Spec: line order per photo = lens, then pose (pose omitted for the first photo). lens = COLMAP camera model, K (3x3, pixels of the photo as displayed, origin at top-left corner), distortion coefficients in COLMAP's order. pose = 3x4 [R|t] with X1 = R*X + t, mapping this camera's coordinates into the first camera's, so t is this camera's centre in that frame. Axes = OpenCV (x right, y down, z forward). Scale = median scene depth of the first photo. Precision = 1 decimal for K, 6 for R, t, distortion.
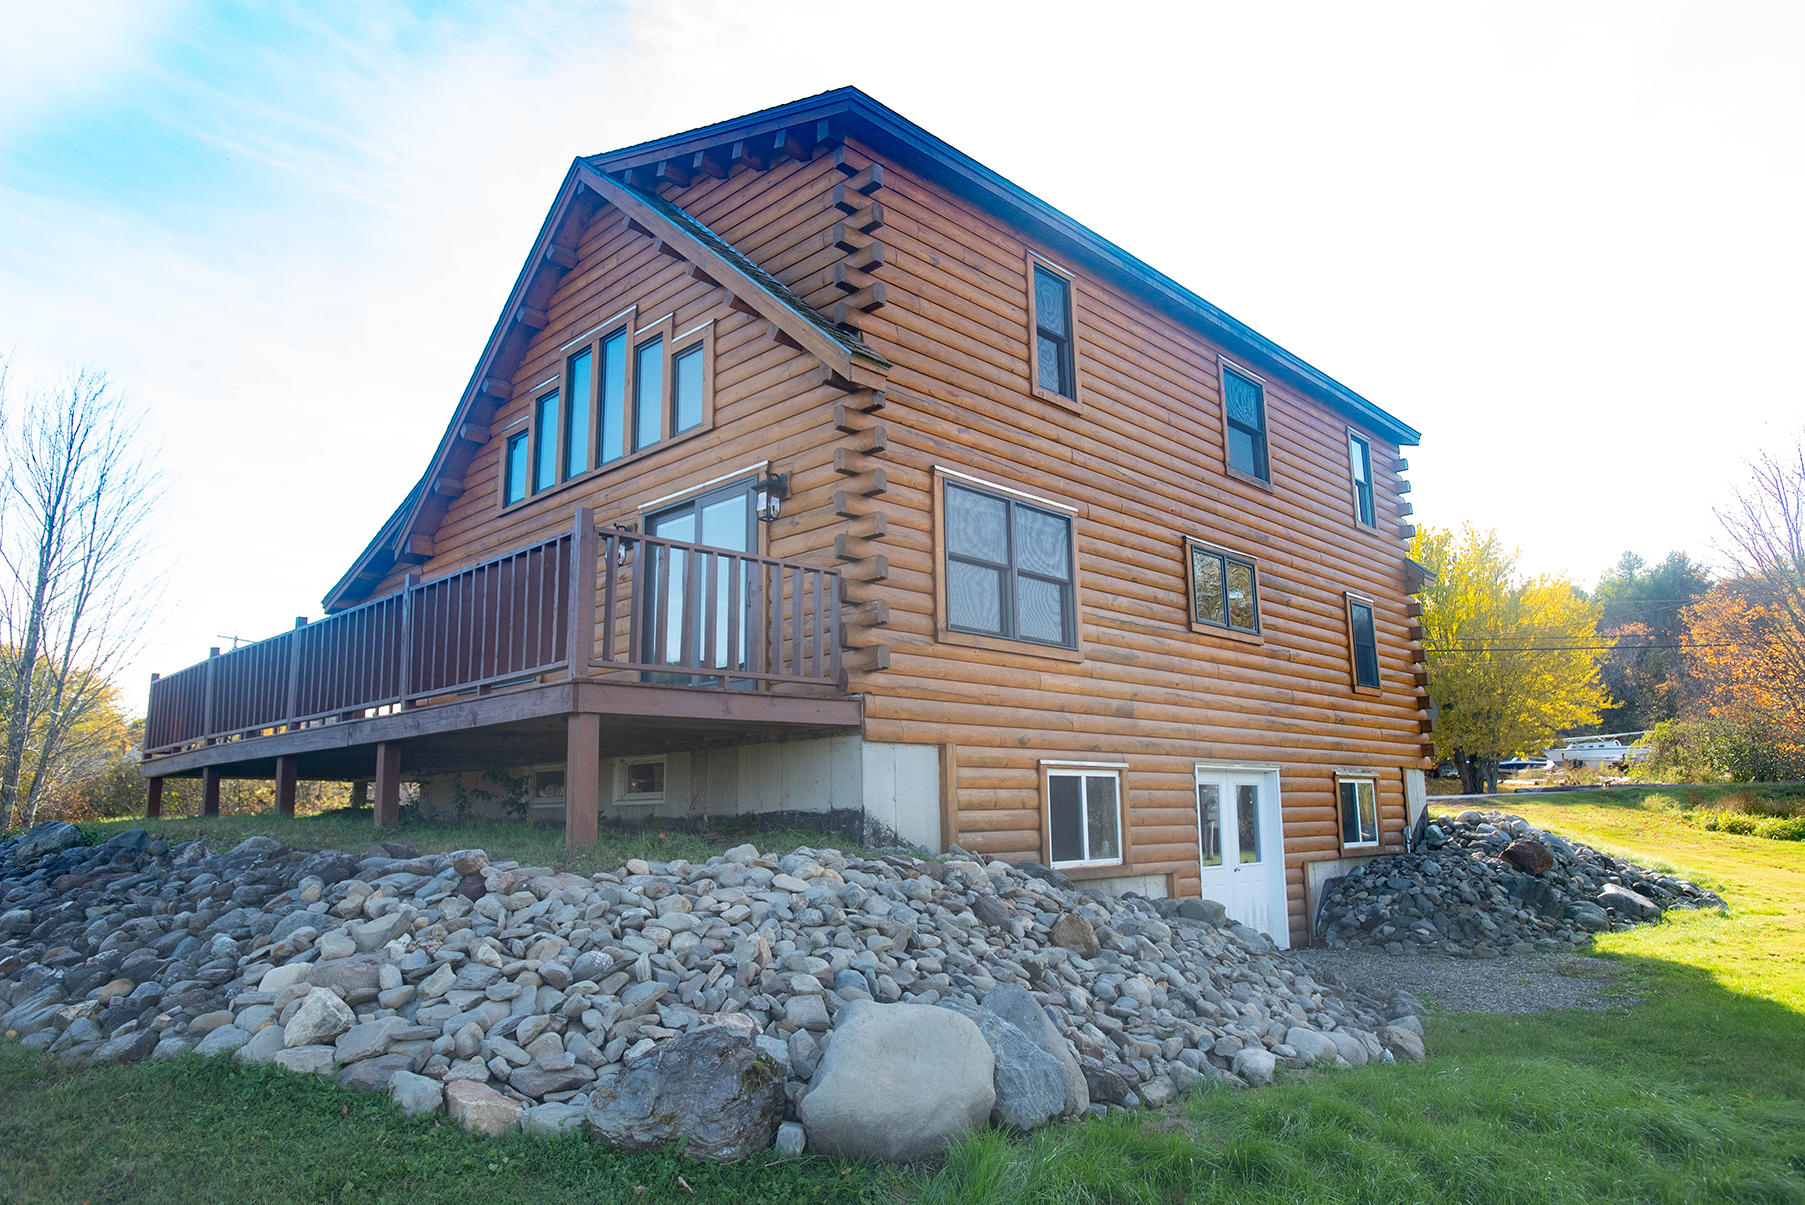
lens RADIAL K [[1150.0, 0, 902.5], [0, 1150.0, 602.5], [0, 0, 1]] dist [0.001077, -0.000298]
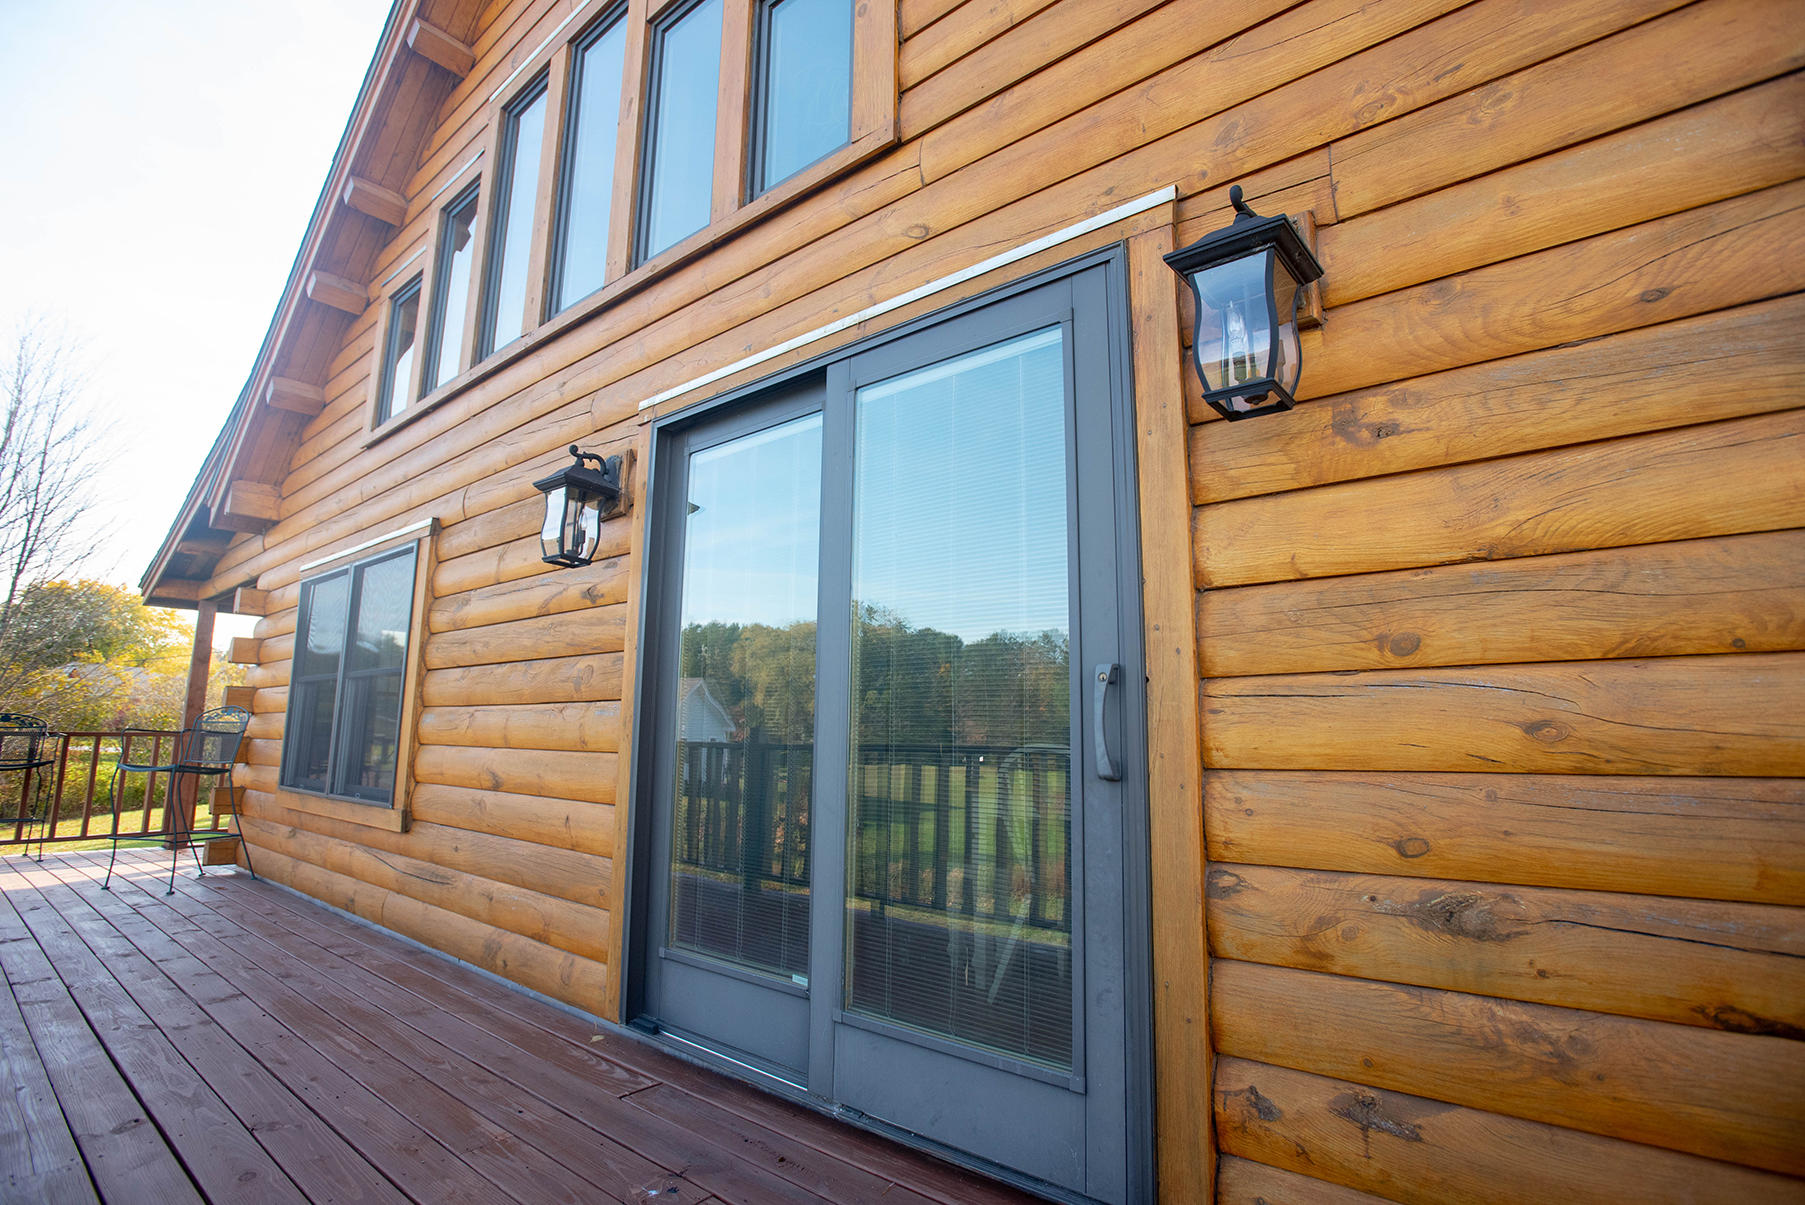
lens RADIAL K [[868.0, 0, 902.5], [0, 868.0, 602.5], [0, 0, 1]] dist [-0.070868, 0.029241]
pose [[0.996514, 0.038642, 0.073942, -0.162635], [-0.040857, 0.998753, 0.028684, -0.031148], [-0.072741, -0.031605, 0.996850, 0.711924]]
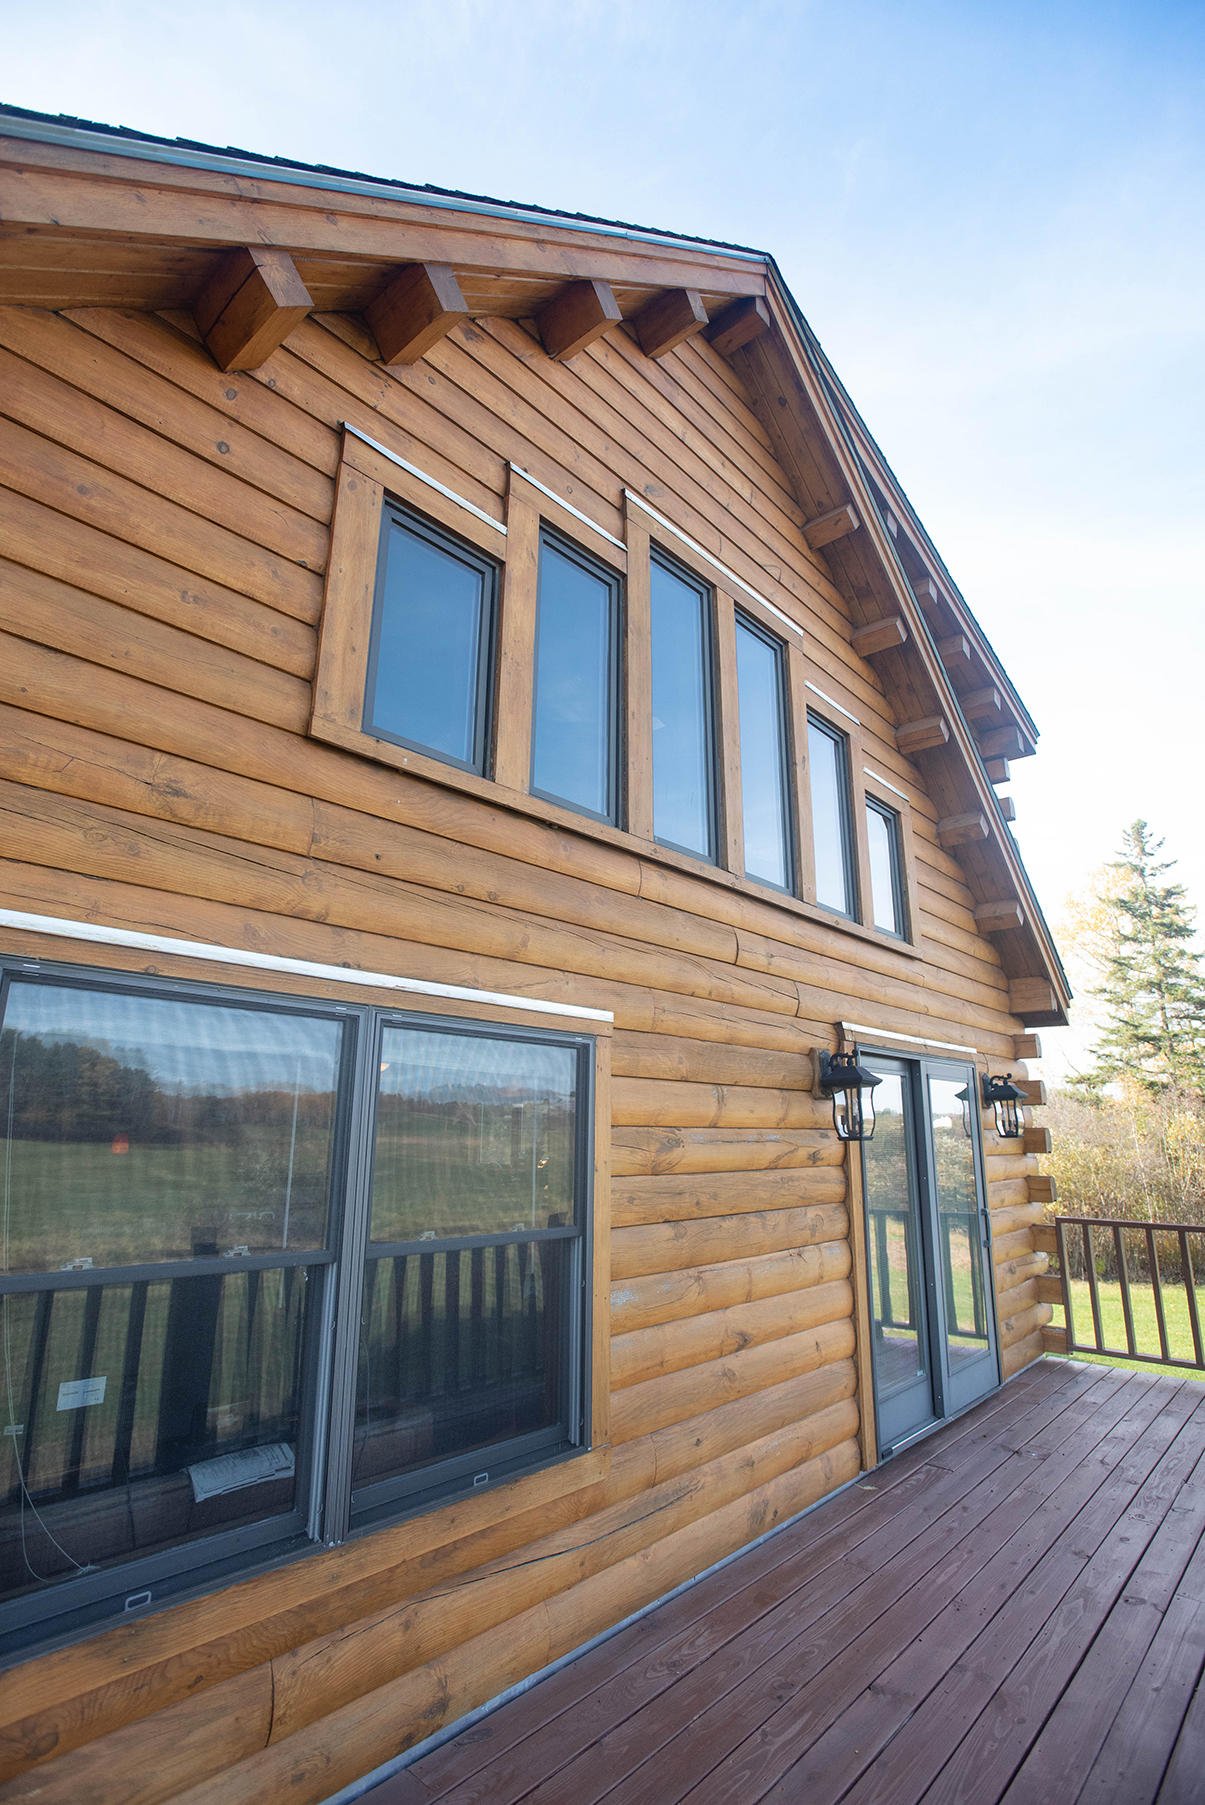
lens RADIAL K [[868.0, 0, 602.5], [0, 868.0, 902.5], [0, 0, 1]] dist [-0.070868, 0.029241]
pose [[-0.033545, 0.269704, 0.962359, -0.685554], [-0.198088, 0.942004, -0.270904, -0.003040], [-0.979610, -0.199719, 0.021825, 1.161260]]
